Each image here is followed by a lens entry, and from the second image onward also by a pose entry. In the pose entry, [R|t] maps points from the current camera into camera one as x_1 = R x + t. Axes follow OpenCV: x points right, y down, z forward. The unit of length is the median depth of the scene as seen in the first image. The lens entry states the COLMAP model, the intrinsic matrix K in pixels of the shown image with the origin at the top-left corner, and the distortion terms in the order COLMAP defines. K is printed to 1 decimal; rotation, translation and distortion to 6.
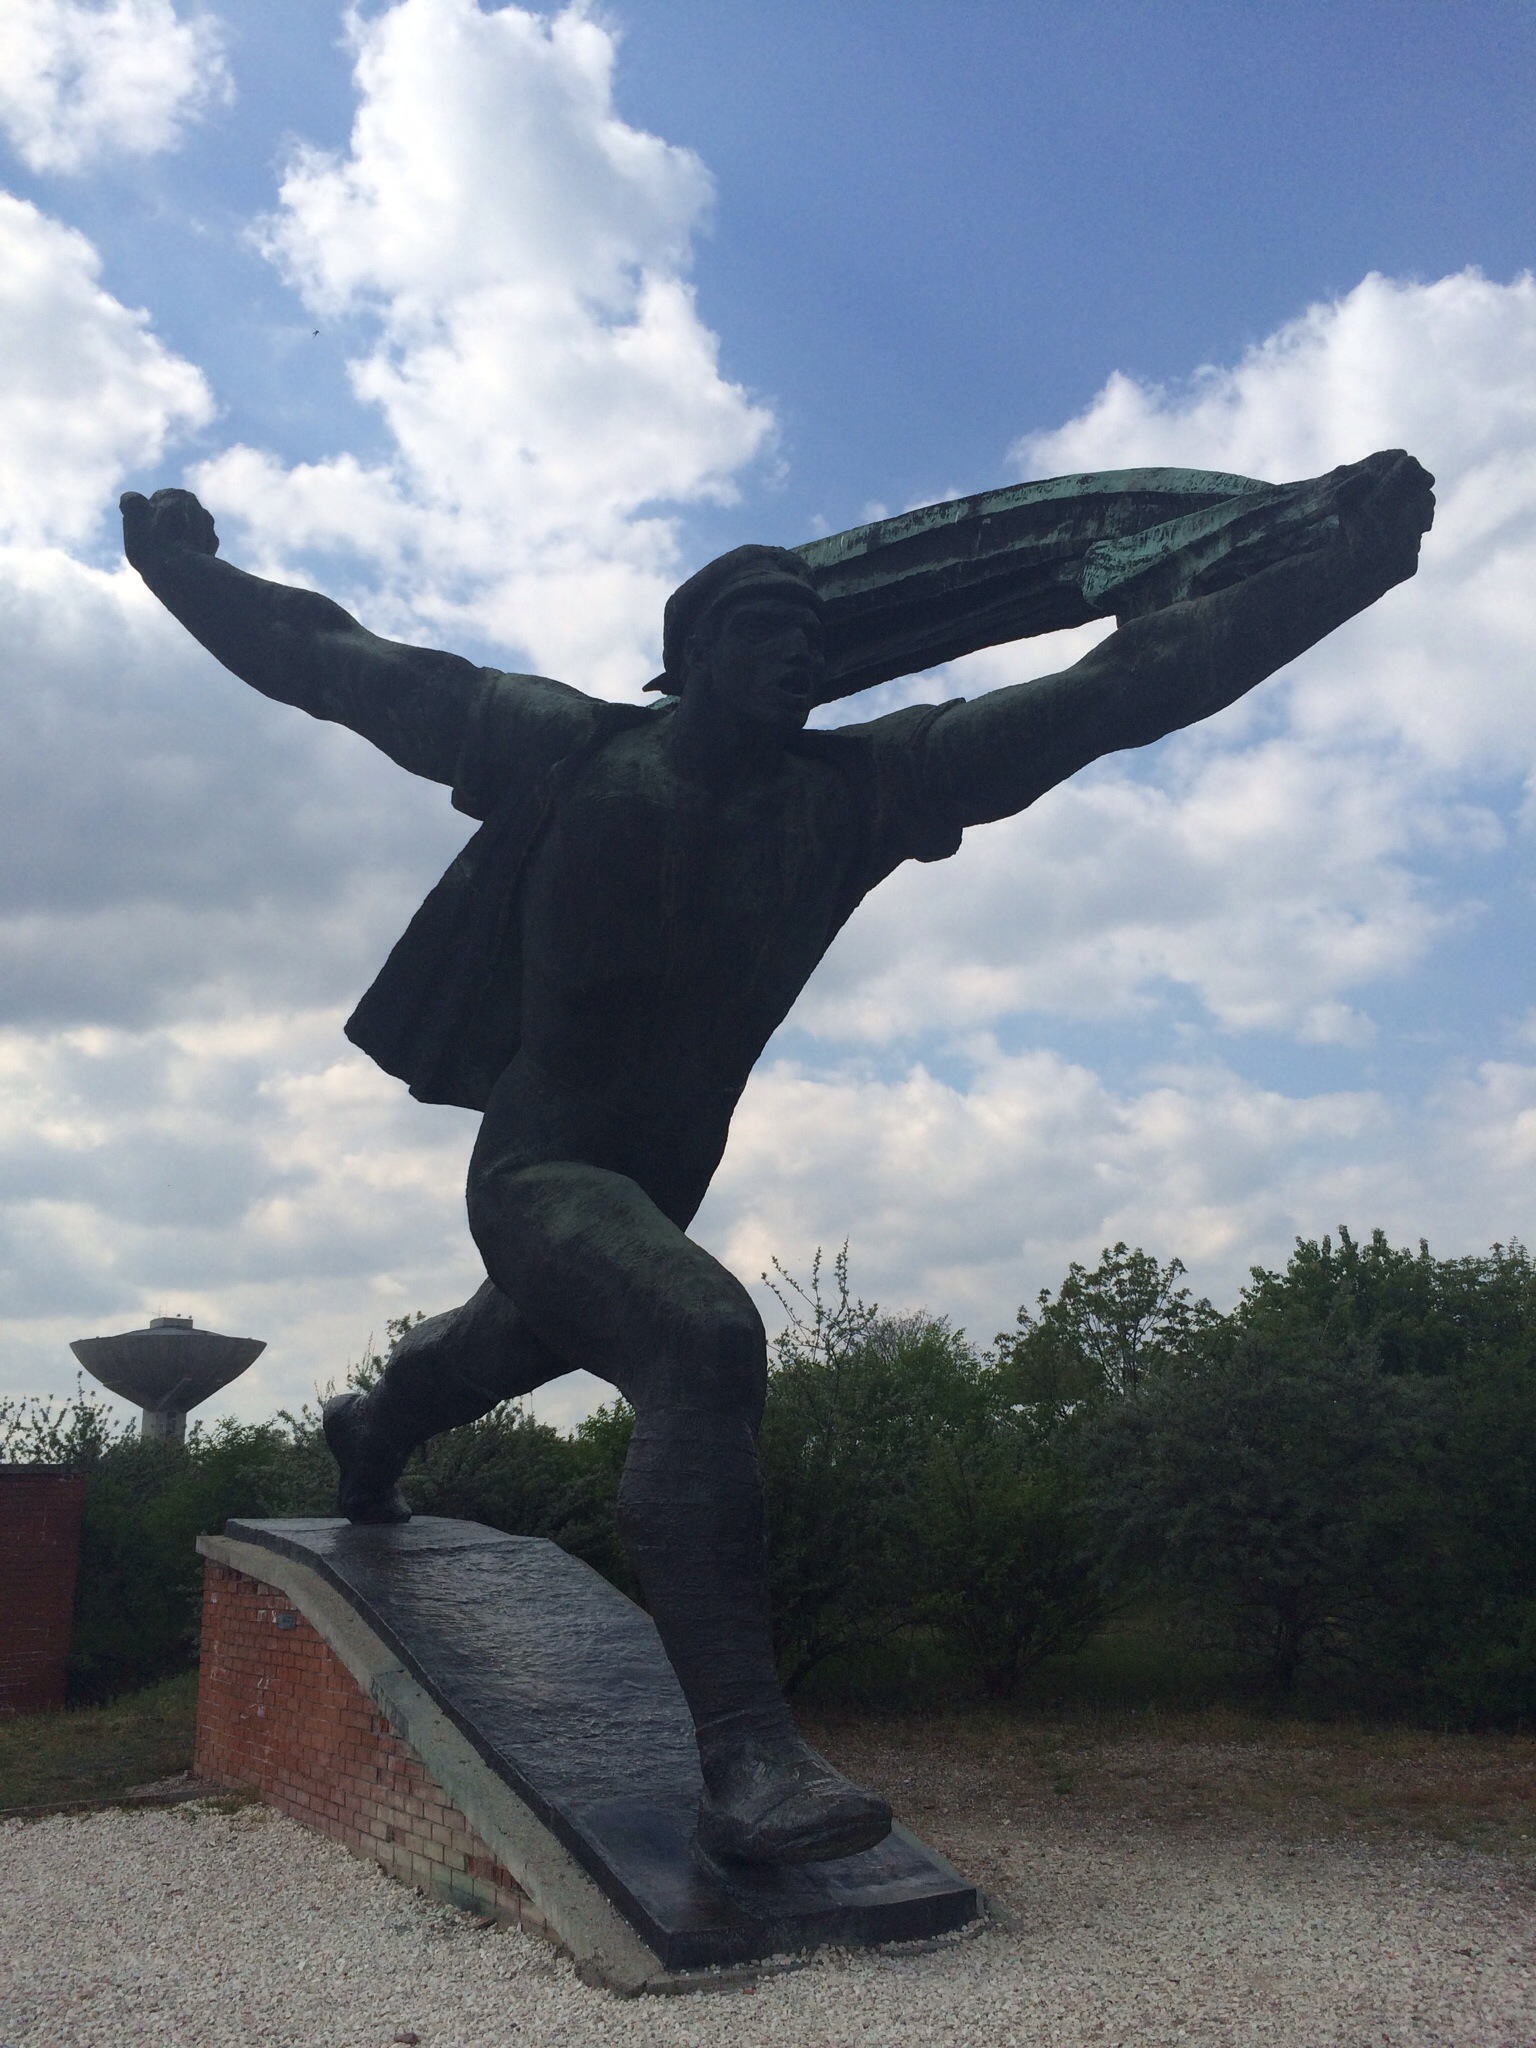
lens RADIAL K [[1755.1, 0, 801.3], [0, 1755.1, 1010.1], [0, 0, 1]] dist [0.075958, -0.098981]
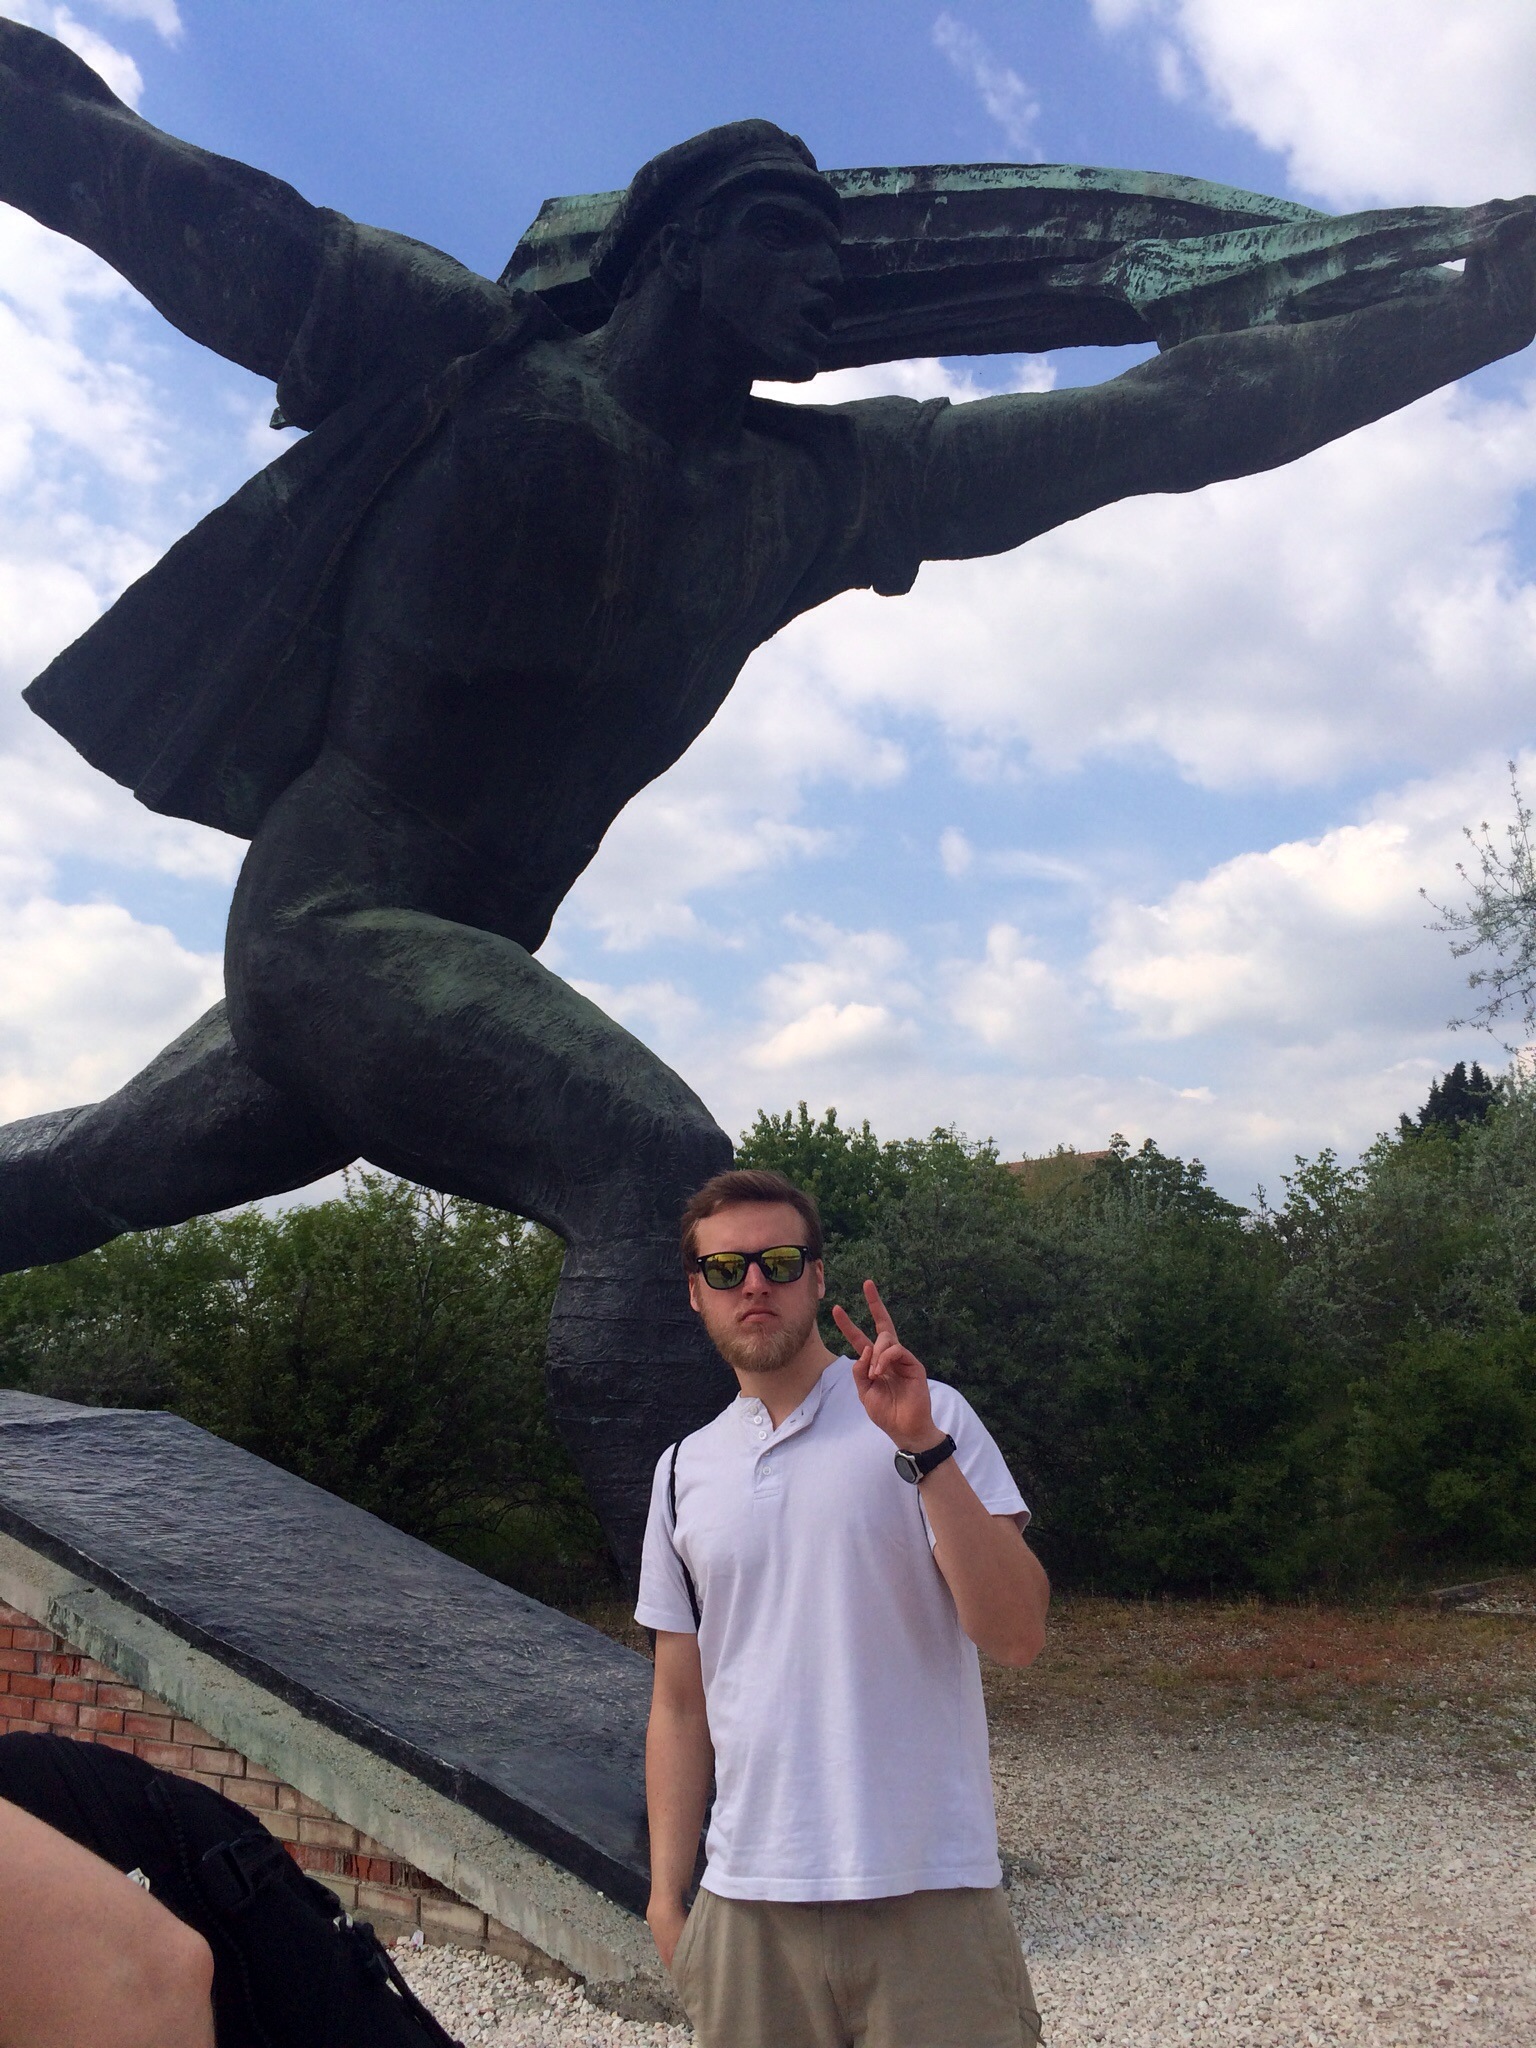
lens RADIAL K [[1755.1, 0, 801.3], [0, 1755.1, 1010.1], [0, 0, 1]] dist [0.075958, -0.098981]
pose [[0.914591, 0.088658, 0.394541, -0.278504], [-0.115036, 0.992401, 0.043661, 0.078433], [-0.387673, -0.085318, 0.917840, 0.259722]]
